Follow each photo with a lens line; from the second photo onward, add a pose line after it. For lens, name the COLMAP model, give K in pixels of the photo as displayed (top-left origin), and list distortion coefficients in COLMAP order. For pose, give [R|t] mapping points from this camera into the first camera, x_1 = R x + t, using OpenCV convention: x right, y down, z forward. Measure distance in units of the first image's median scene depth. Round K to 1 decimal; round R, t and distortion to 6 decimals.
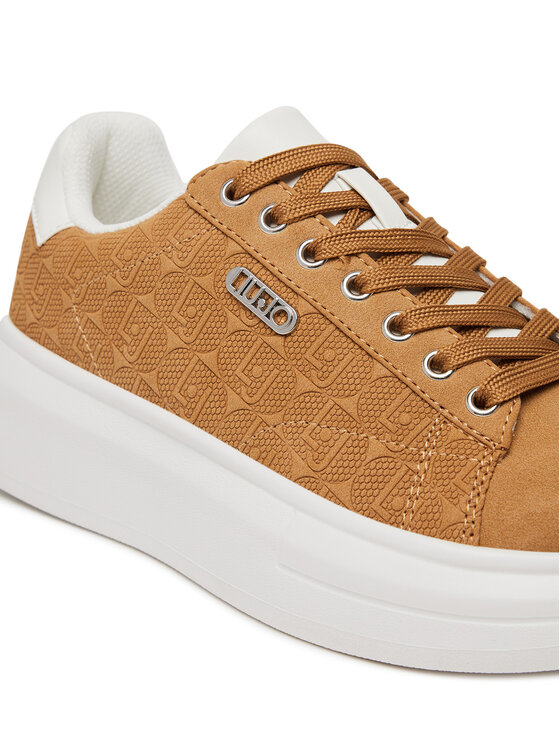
lens RADIAL K [[1510.2, 0, 280.0], [0, 1510.2, 373.0], [0, 0, 1]] dist [0.051616, 0.146801]
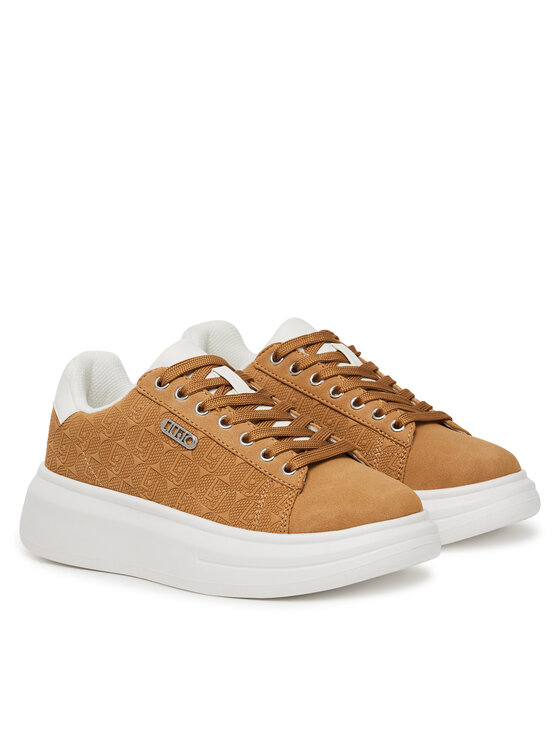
lens RADIAL K [[2196.7, 0, 280.0], [0, 2196.7, 373.0], [0, 0, 1]] dist [-1.642767, -0.126241]
pose [[0.995709, -0.090132, 0.020953, 0.066604], [0.092311, 0.983274, -0.157005, 0.336072], [-0.006451, 0.158266, 0.987375, -1.853032]]
